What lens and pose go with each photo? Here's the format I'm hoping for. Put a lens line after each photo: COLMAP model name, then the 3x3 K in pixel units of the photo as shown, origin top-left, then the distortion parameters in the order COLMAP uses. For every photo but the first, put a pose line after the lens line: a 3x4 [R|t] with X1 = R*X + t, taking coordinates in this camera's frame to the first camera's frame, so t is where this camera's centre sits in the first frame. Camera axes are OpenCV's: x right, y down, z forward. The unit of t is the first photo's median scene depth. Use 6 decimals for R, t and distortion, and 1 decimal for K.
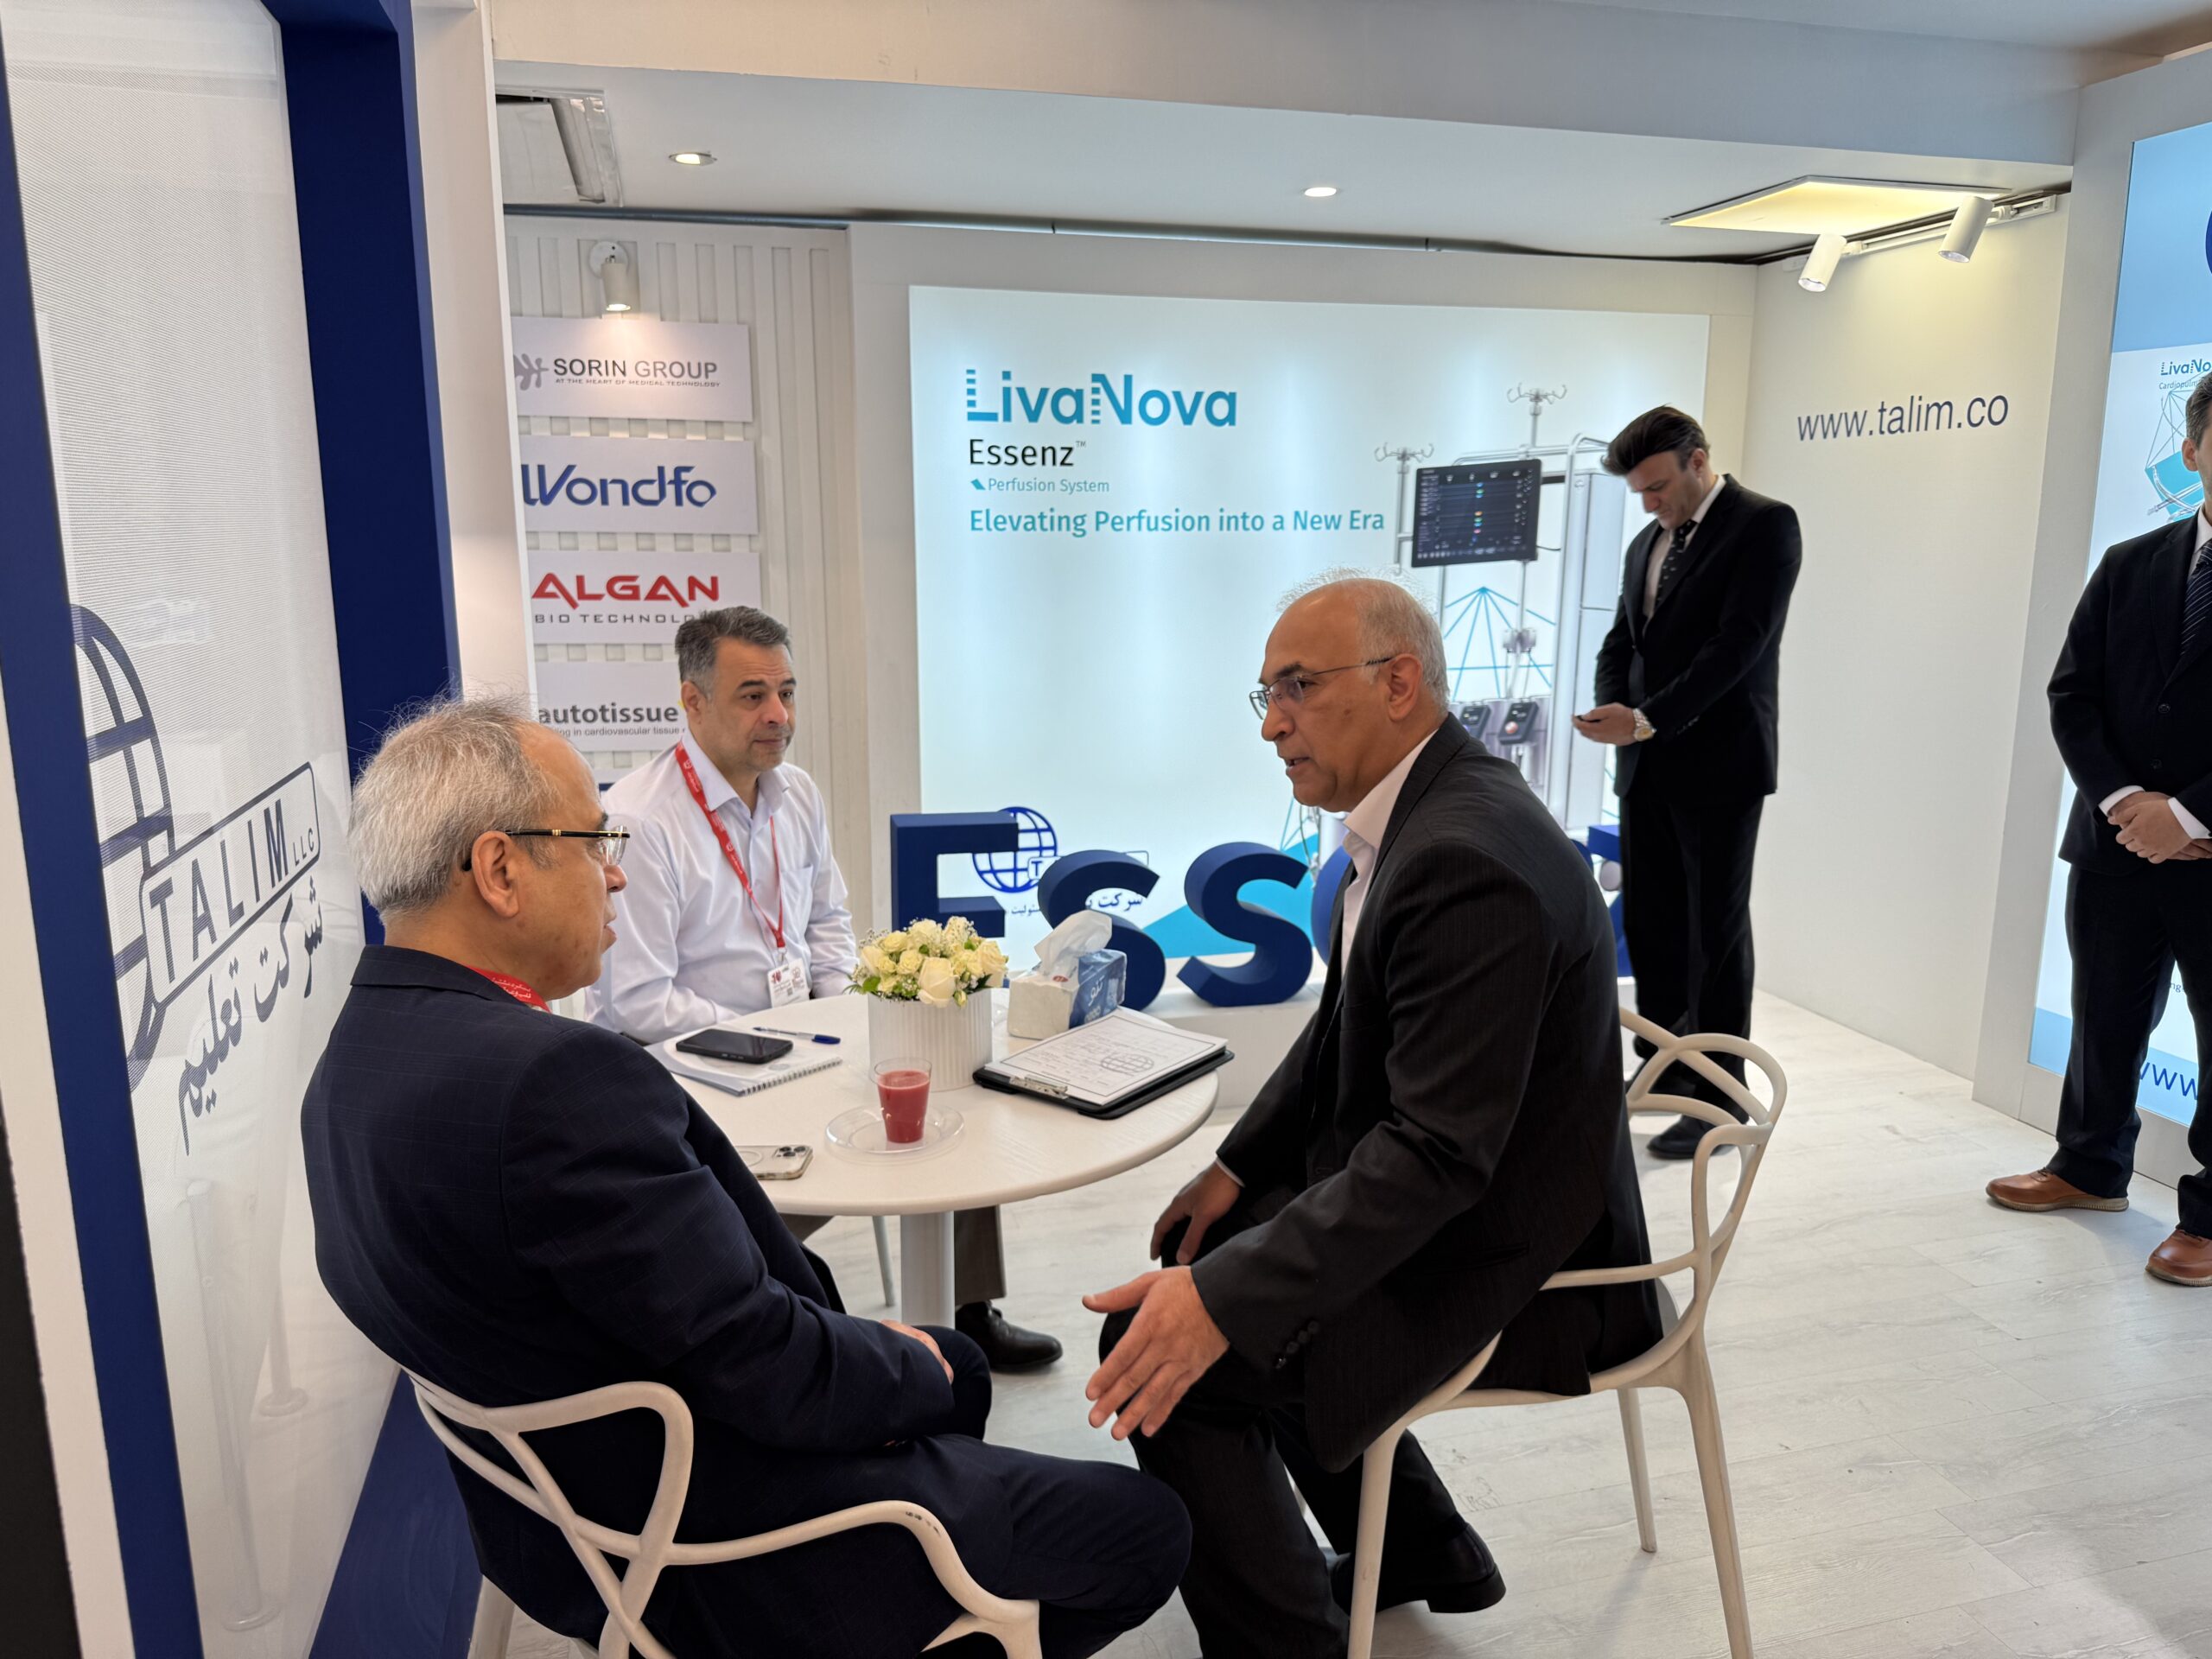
lens RADIAL K [[1568.8, 0, 1112.6], [0, 1568.8, 813.9], [0, 0, 1]] dist [0.211324, -0.308123]
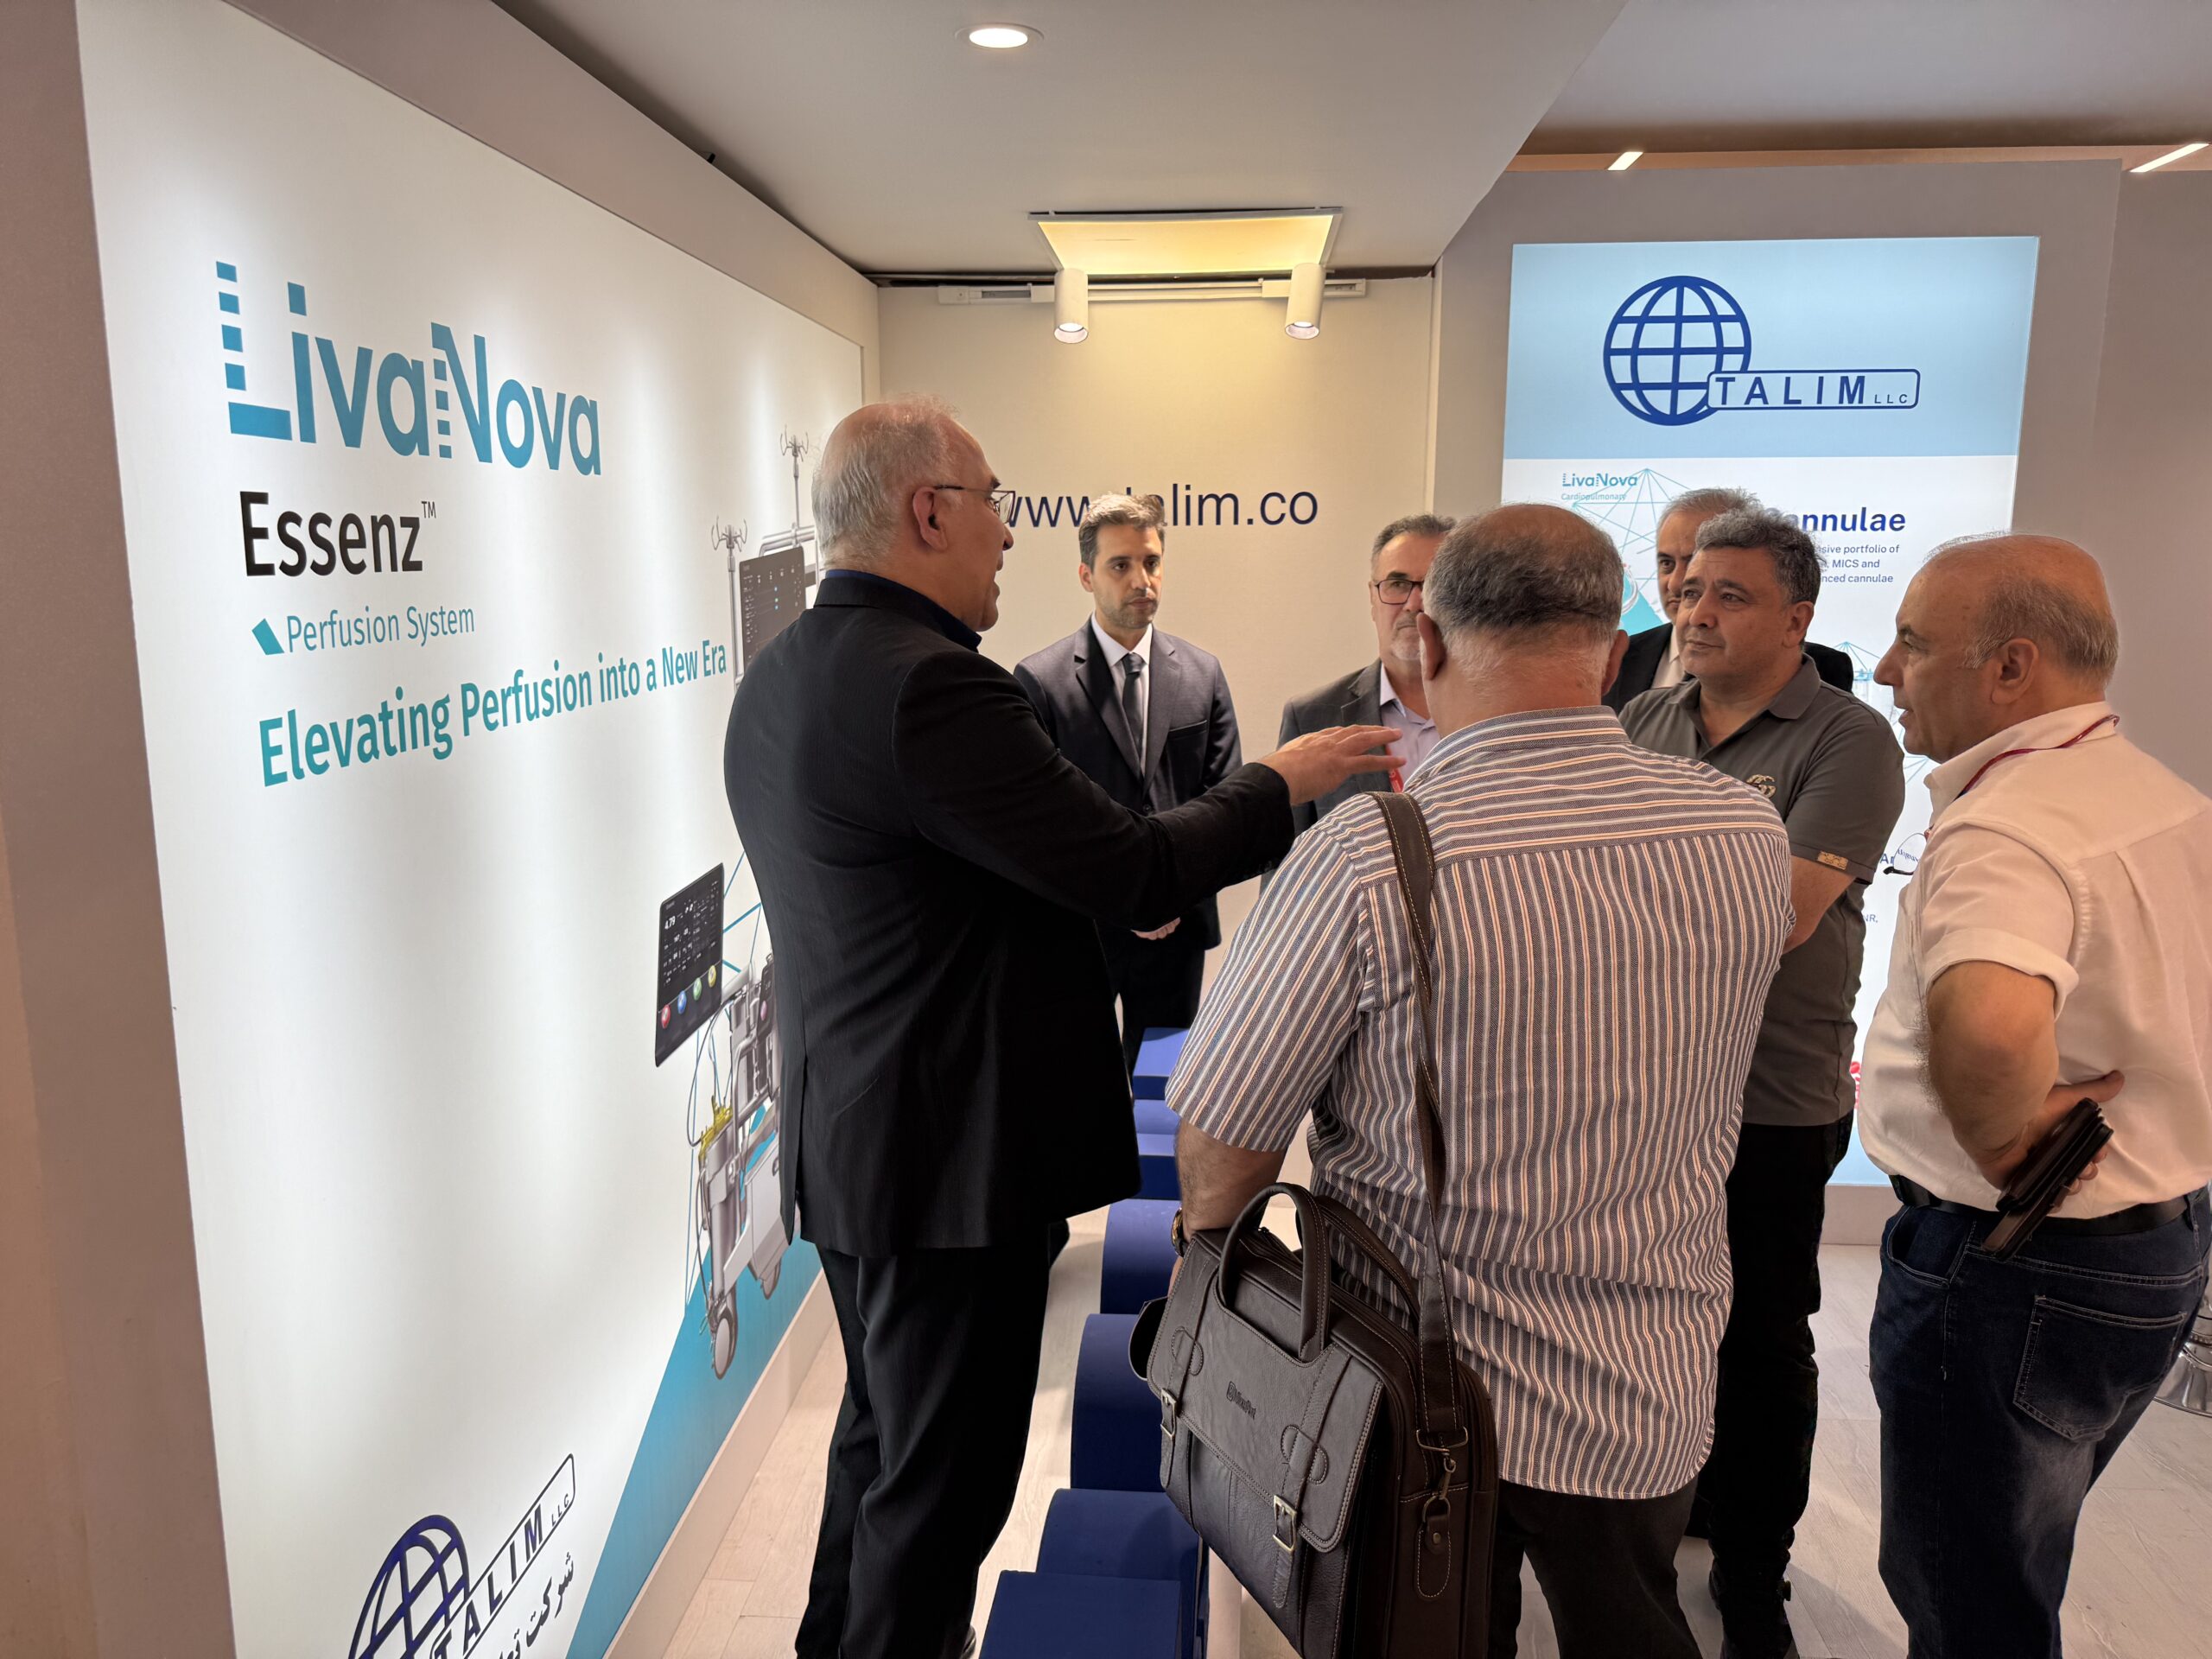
lens RADIAL K [[1577.4, 0, 1071.6], [0, 1577.4, 835.1], [0, 0, 1]] dist [0.002386, 0.000085]
pose [[0.364963, -0.170497, 0.915277, -0.313596], [0.172884, 0.978402, 0.113319, -0.177781], [-0.914830, 0.116879, 0.386557, 0.741609]]
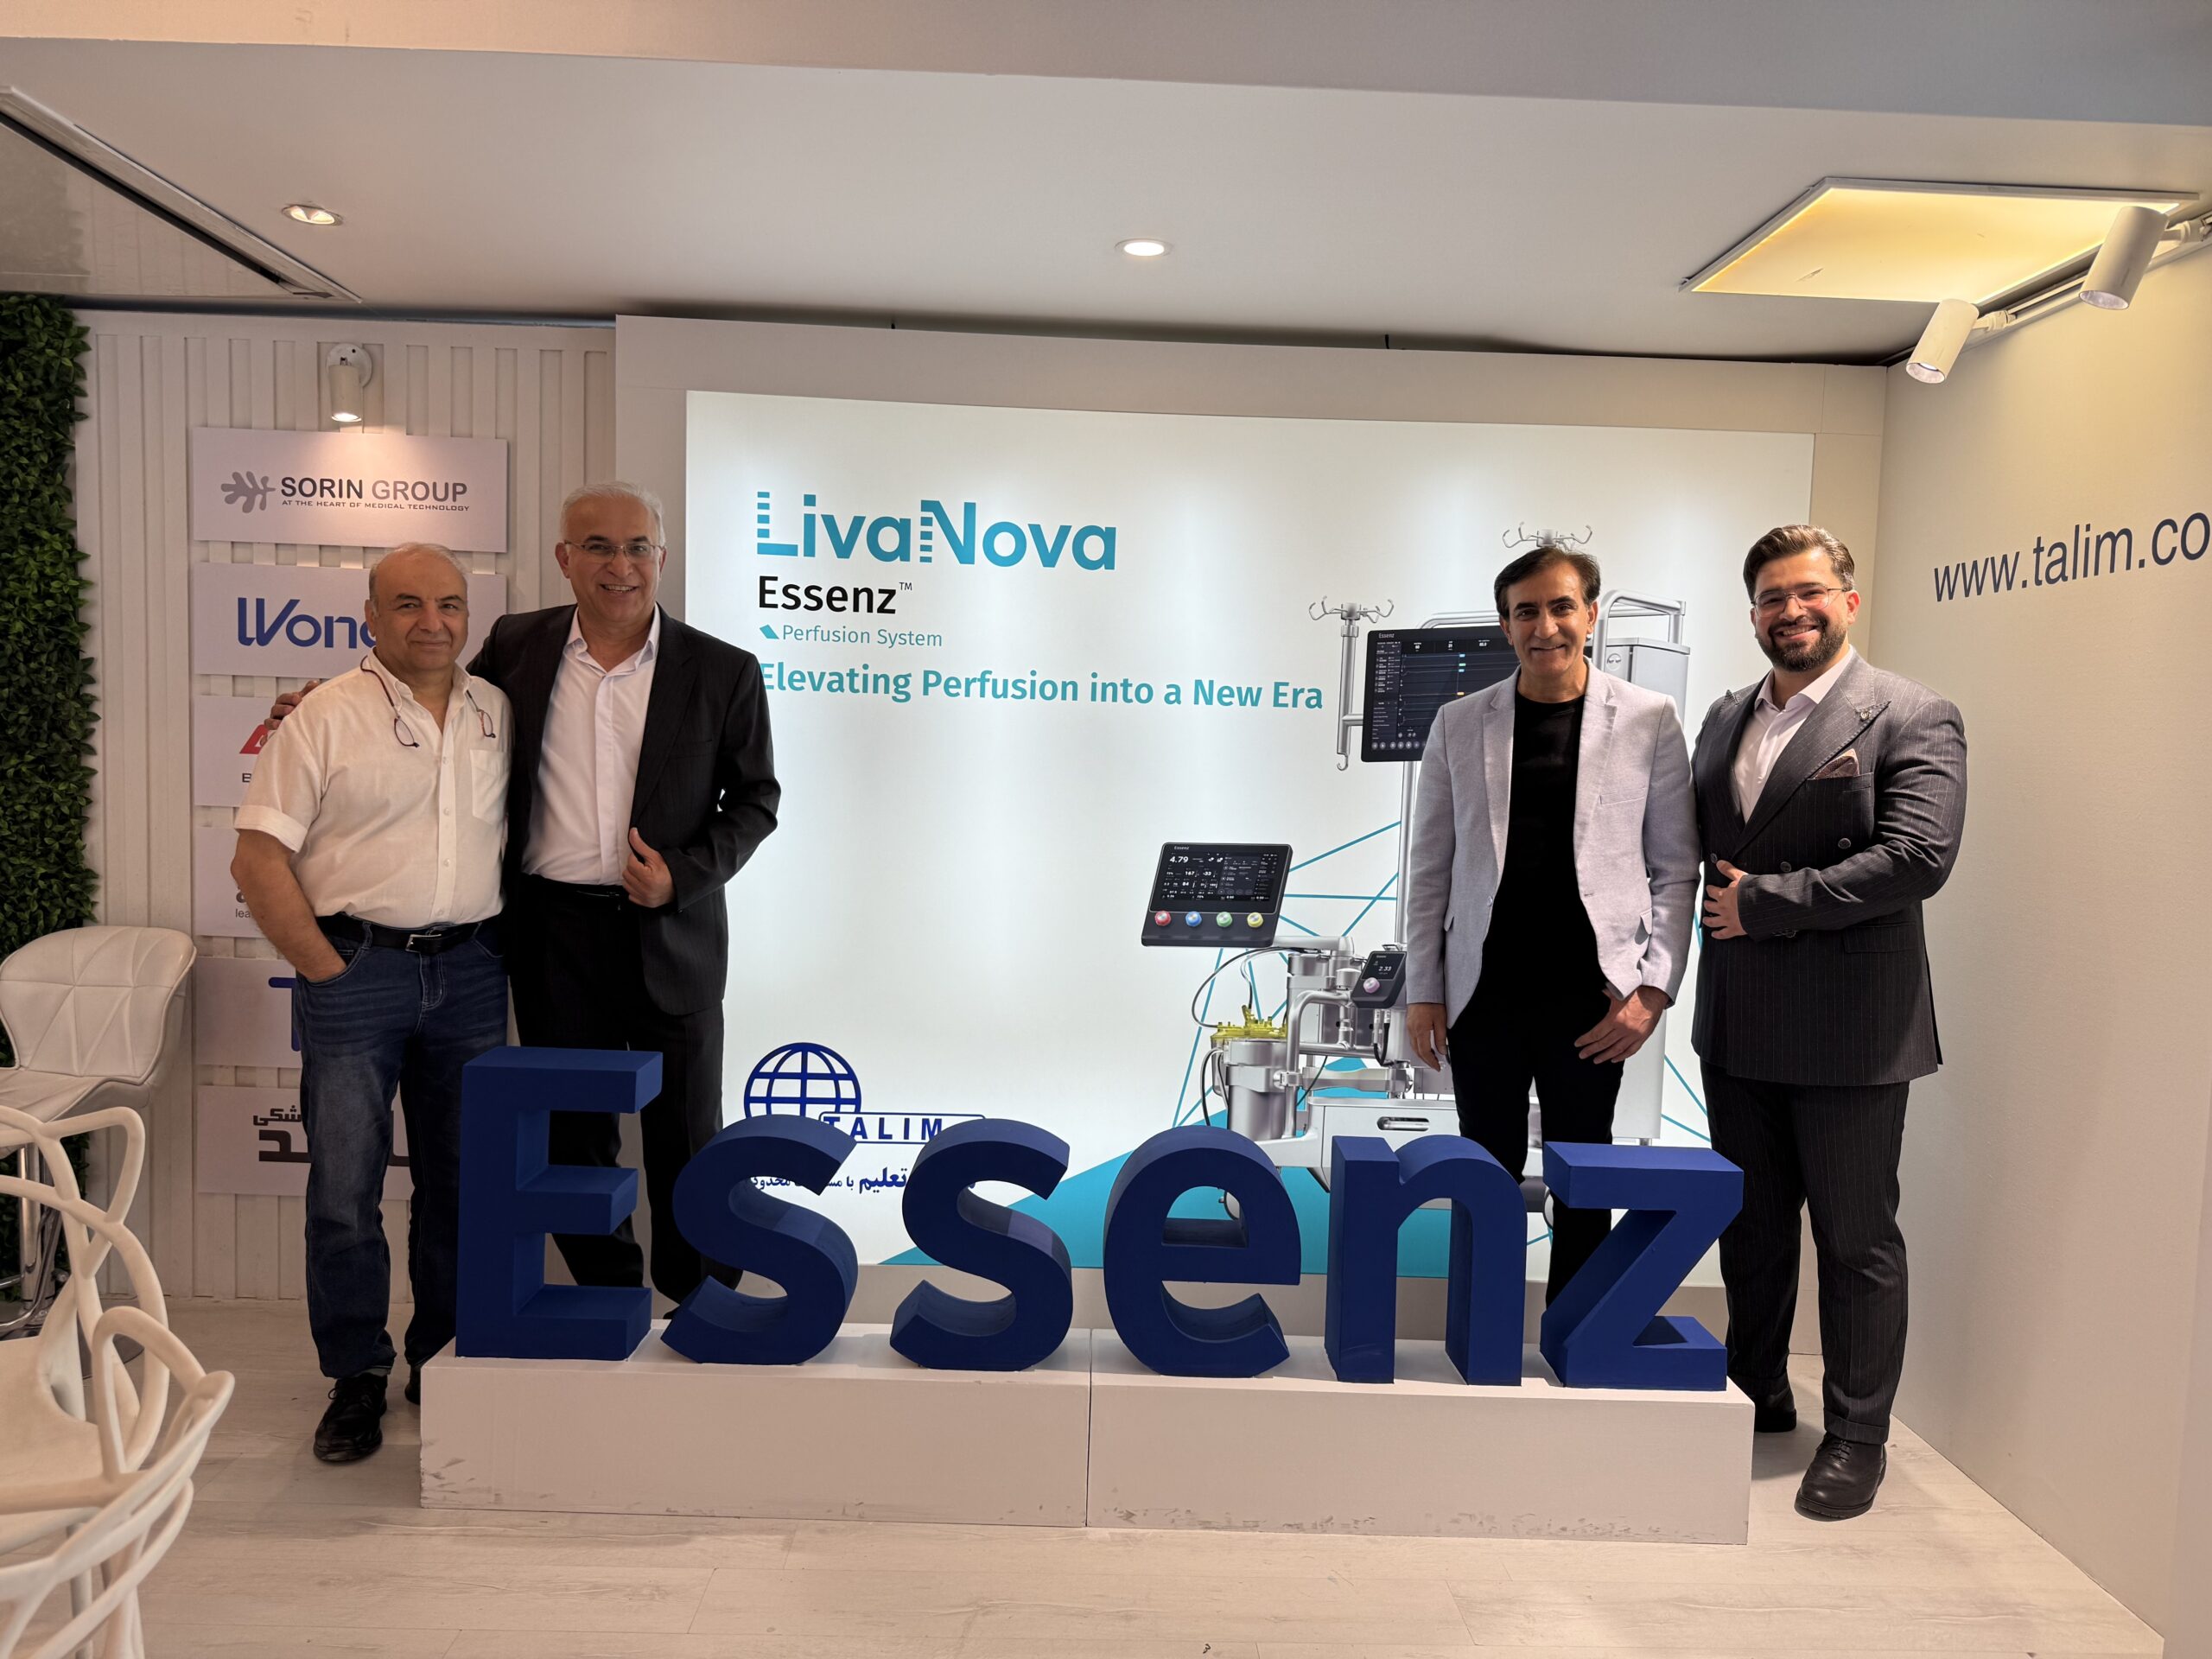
lens RADIAL K [[1548.8, 0, 1106.0], [0, 1548.8, 829.5], [0, 0, 1]] dist [0.193430, -0.225439]
pose [[0.968397, 0.044732, -0.245370, 0.275023], [-0.076676, 0.989537, -0.122217, -0.026852], [0.237336, 0.137168, 0.961695, 0.297364]]
